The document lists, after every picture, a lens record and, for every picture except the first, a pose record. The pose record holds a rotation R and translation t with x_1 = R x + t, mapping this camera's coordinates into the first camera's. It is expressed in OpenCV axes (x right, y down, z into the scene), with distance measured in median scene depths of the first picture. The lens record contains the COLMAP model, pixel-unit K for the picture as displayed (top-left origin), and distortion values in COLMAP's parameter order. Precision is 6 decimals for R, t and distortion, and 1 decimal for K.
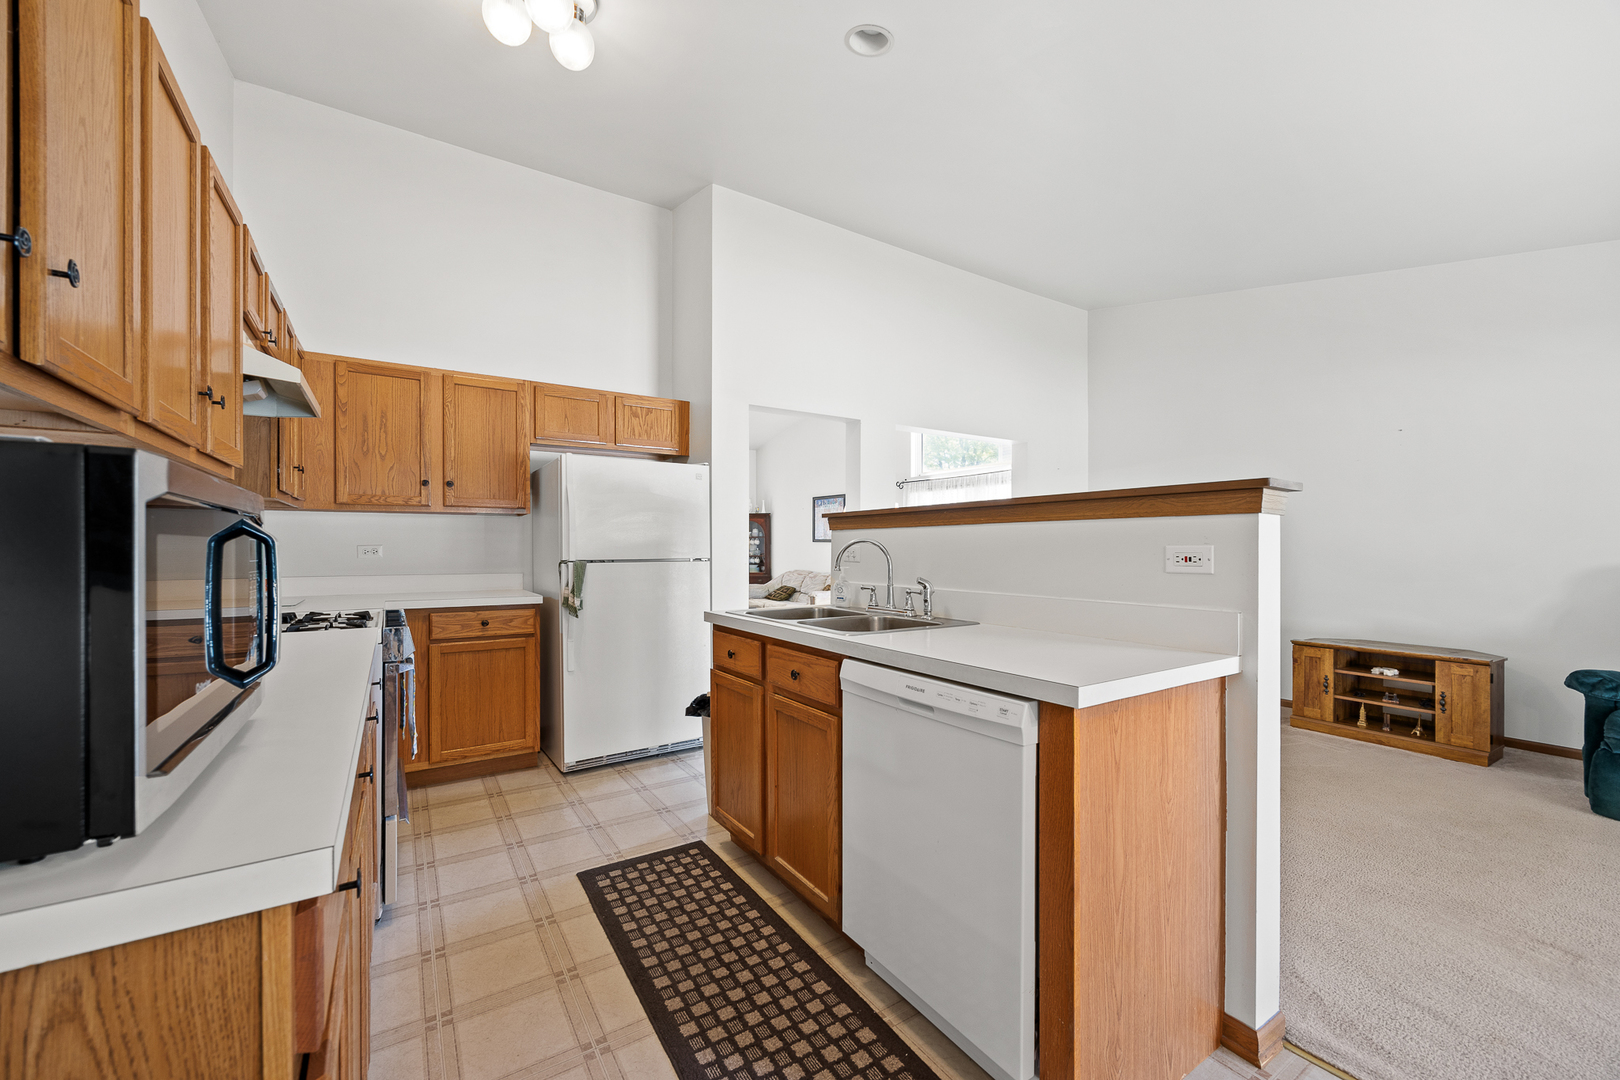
lens RADIAL K [[628.3, 0, 815.6], [0, 628.3, 549.6], [0, 0, 1]] dist [-0.003237, 0.000383]
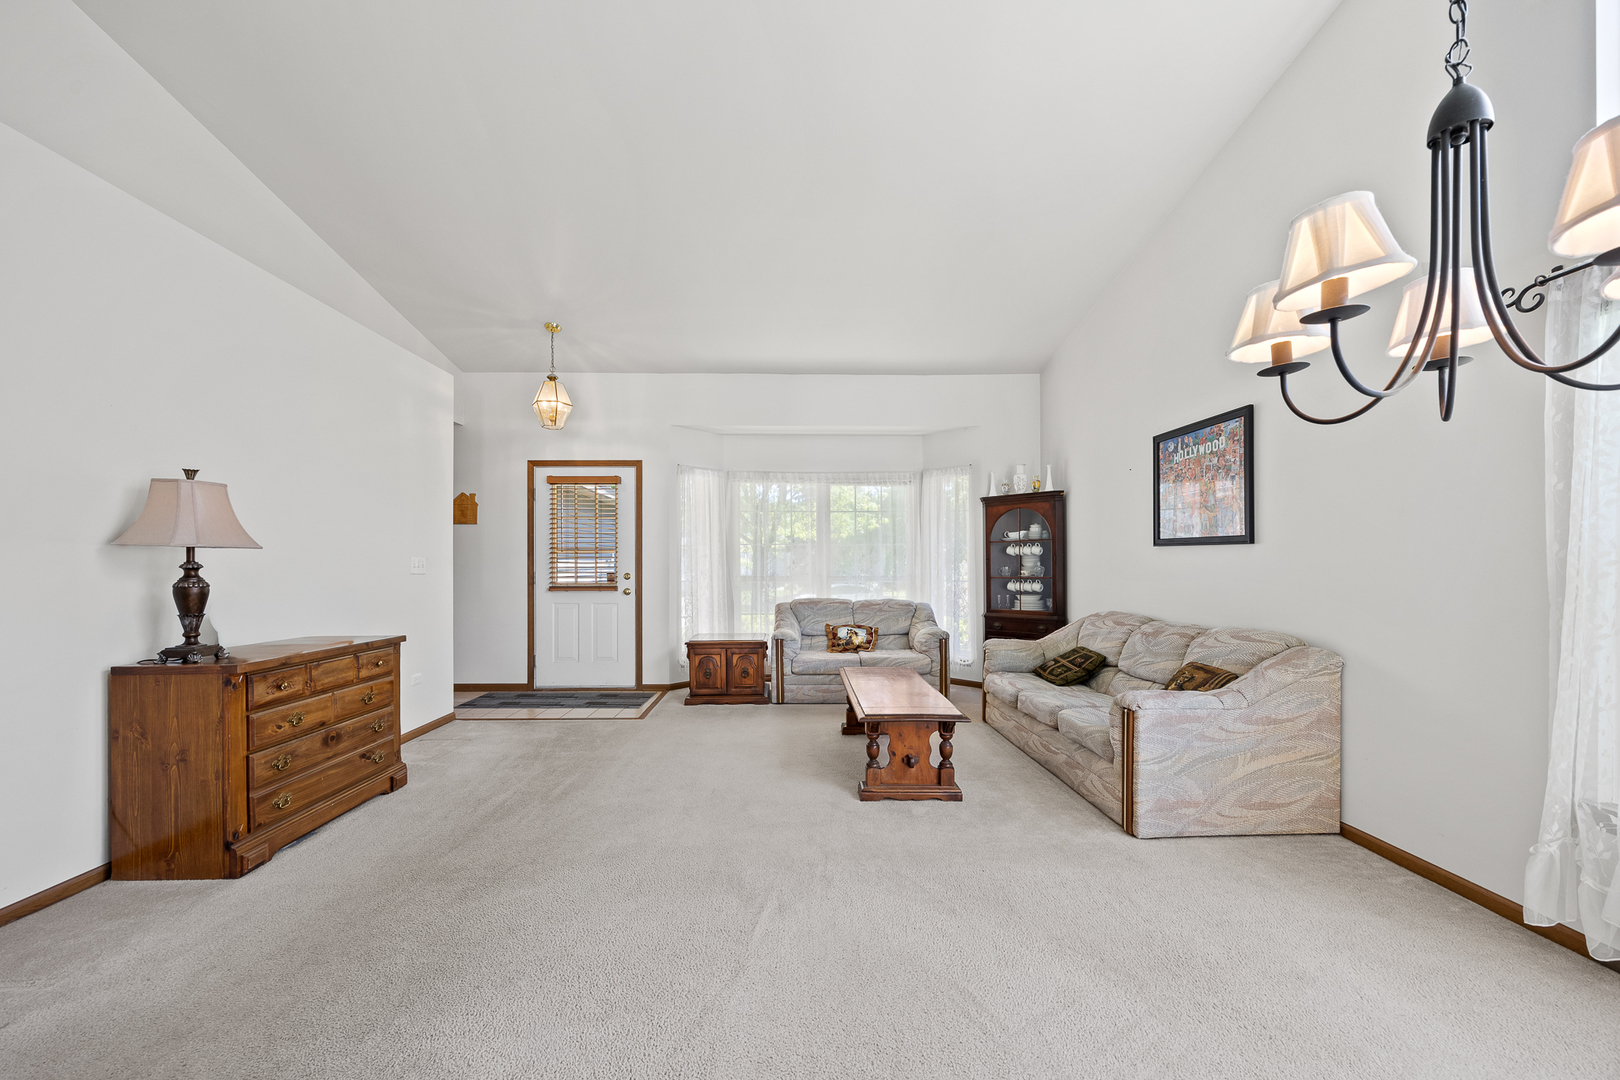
lens RADIAL K [[628.3, 0, 802.9], [0, 628.3, 565.3], [0, 0, 1]] dist [-0.003237, 0.000383]
pose [[0.836019, -0.003735, -0.548688, 0.095683], [0.004298, 0.999991, -0.000259, -0.000755], [0.548684, -0.002142, 0.836027, 1.795992]]
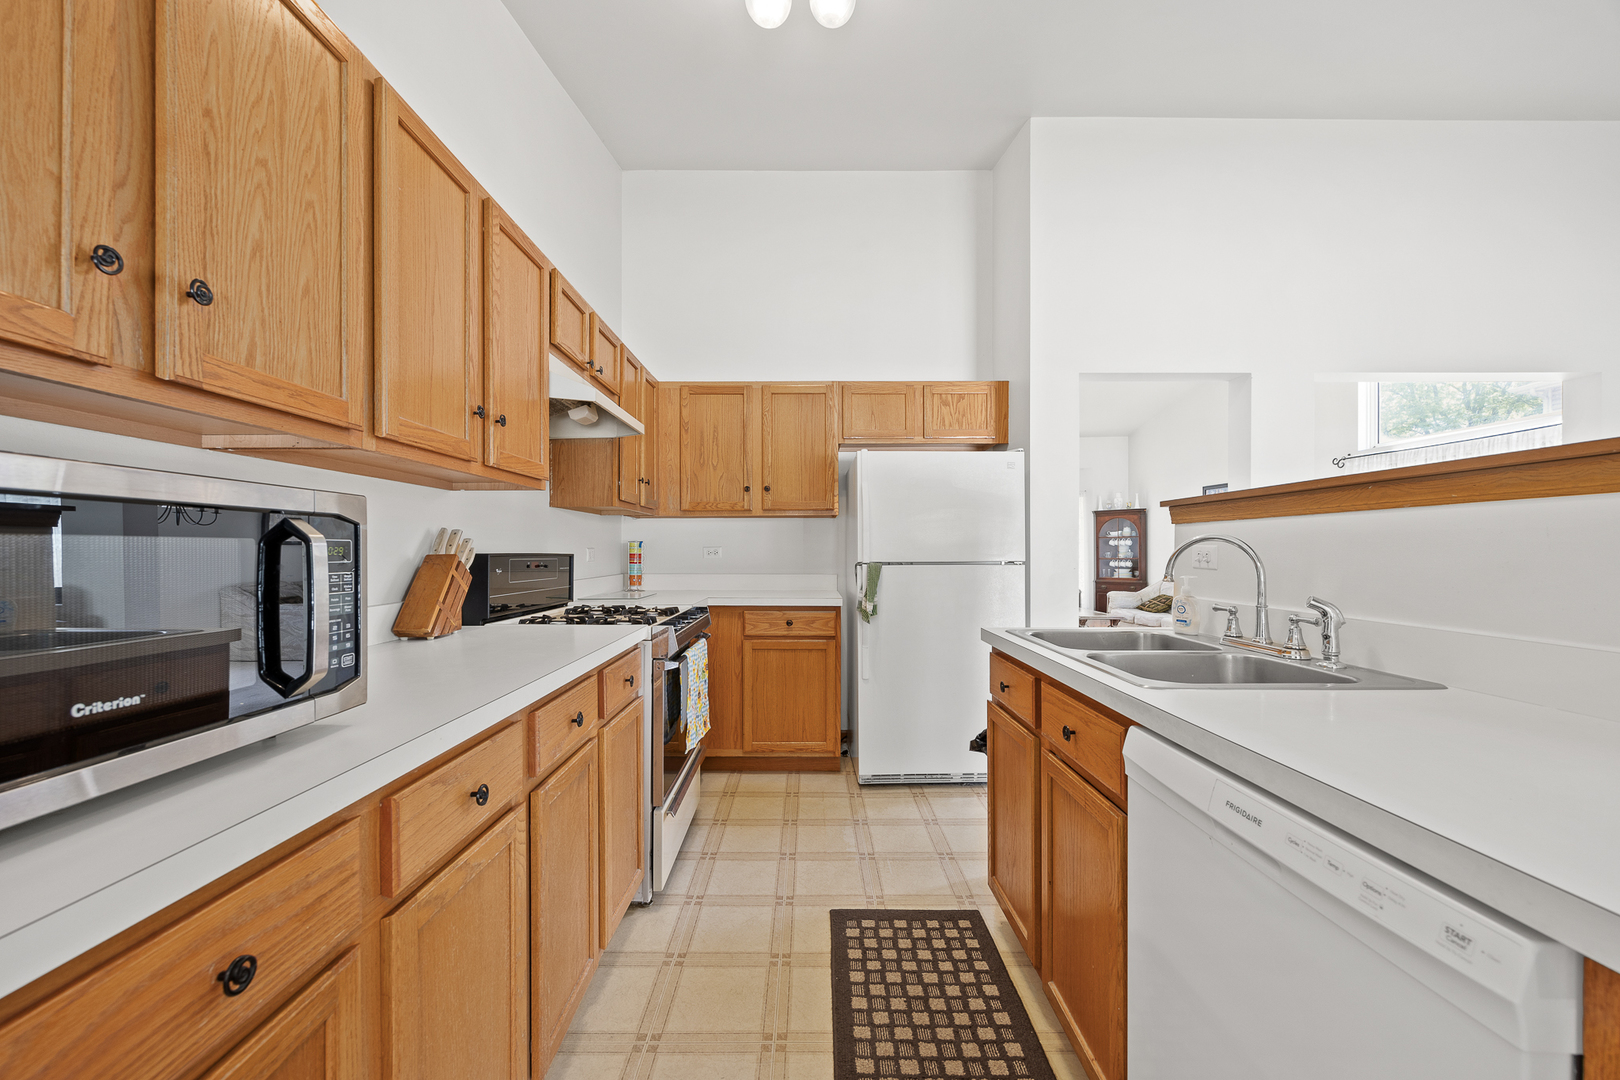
lens RADIAL K [[628.3, 0, 814.7], [0, 628.3, 550.3], [0, 0, 1]] dist [-0.003237, 0.000383]
pose [[0.835877, 0.000341, -0.548917, 0.071542], [-0.000936, 0.999999, -0.000804, -0.000137], [0.548916, 0.001186, 0.835877, 0.174441]]
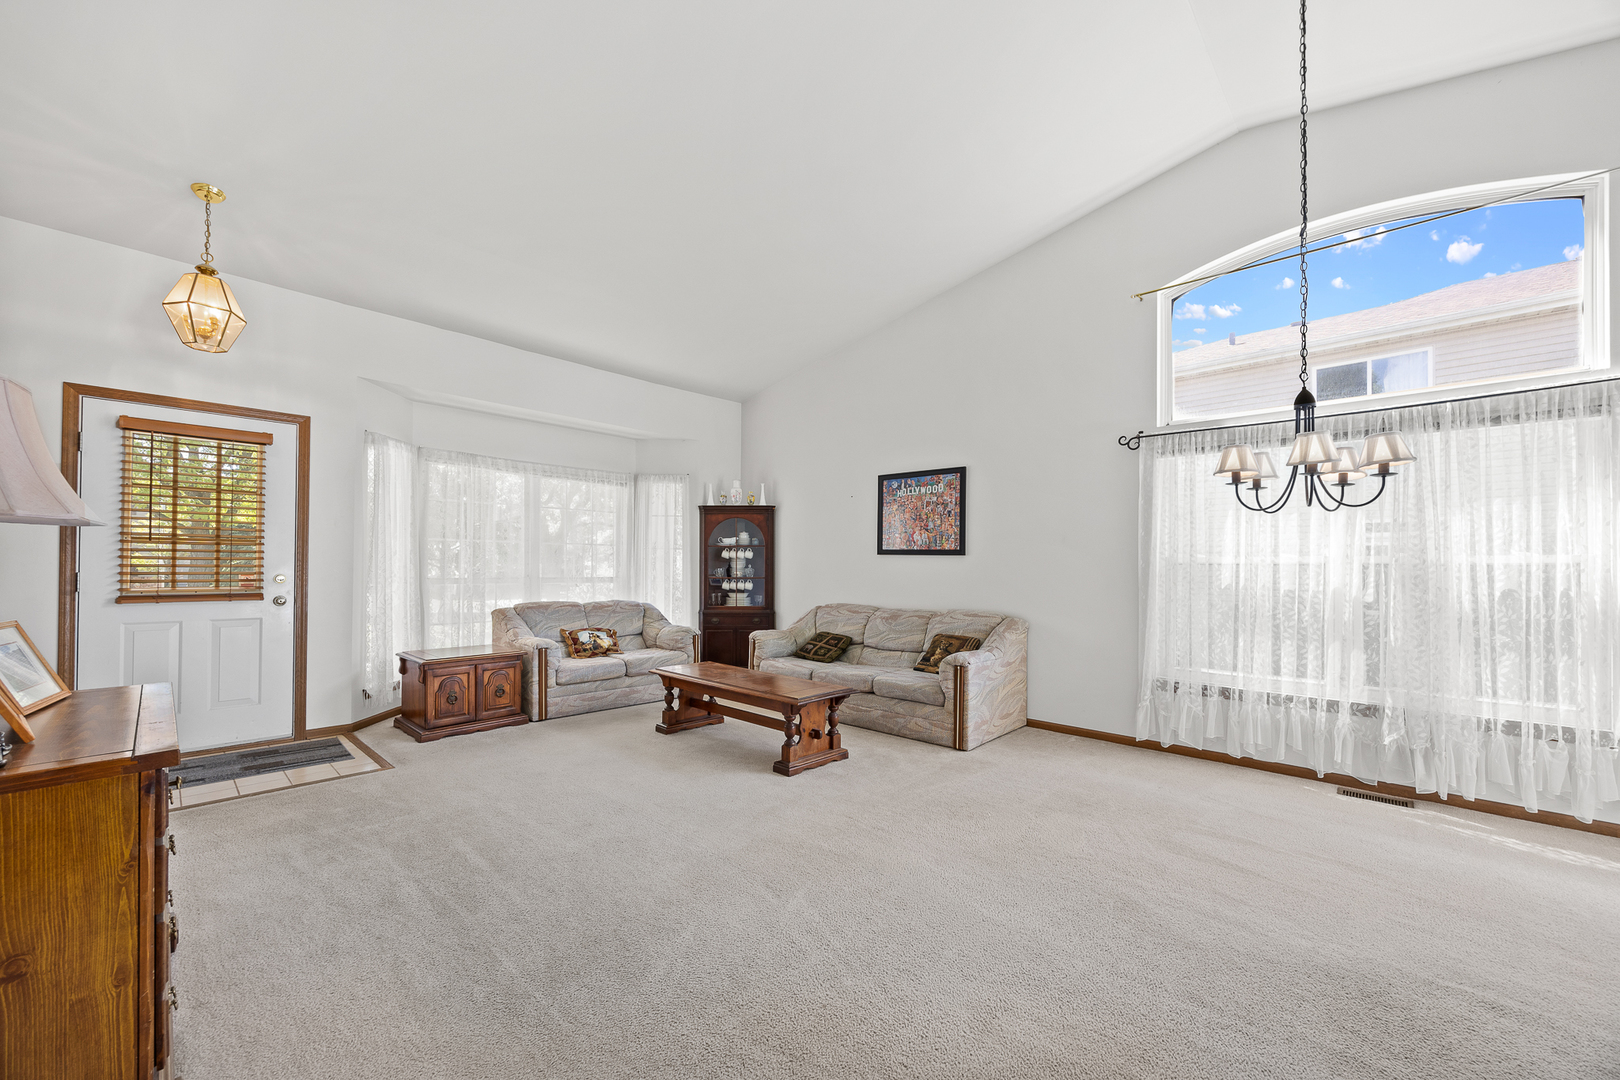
lens RADIAL K [[628.3, 0, 785.2], [0, 628.3, 563.3], [0, 0, 1]] dist [-0.003237, 0.000383]
pose [[0.979344, 0.006488, 0.202095, -0.673096], [-0.005626, 0.999972, -0.004840, -0.002550], [-0.202121, 0.003603, 0.979354, 1.560569]]
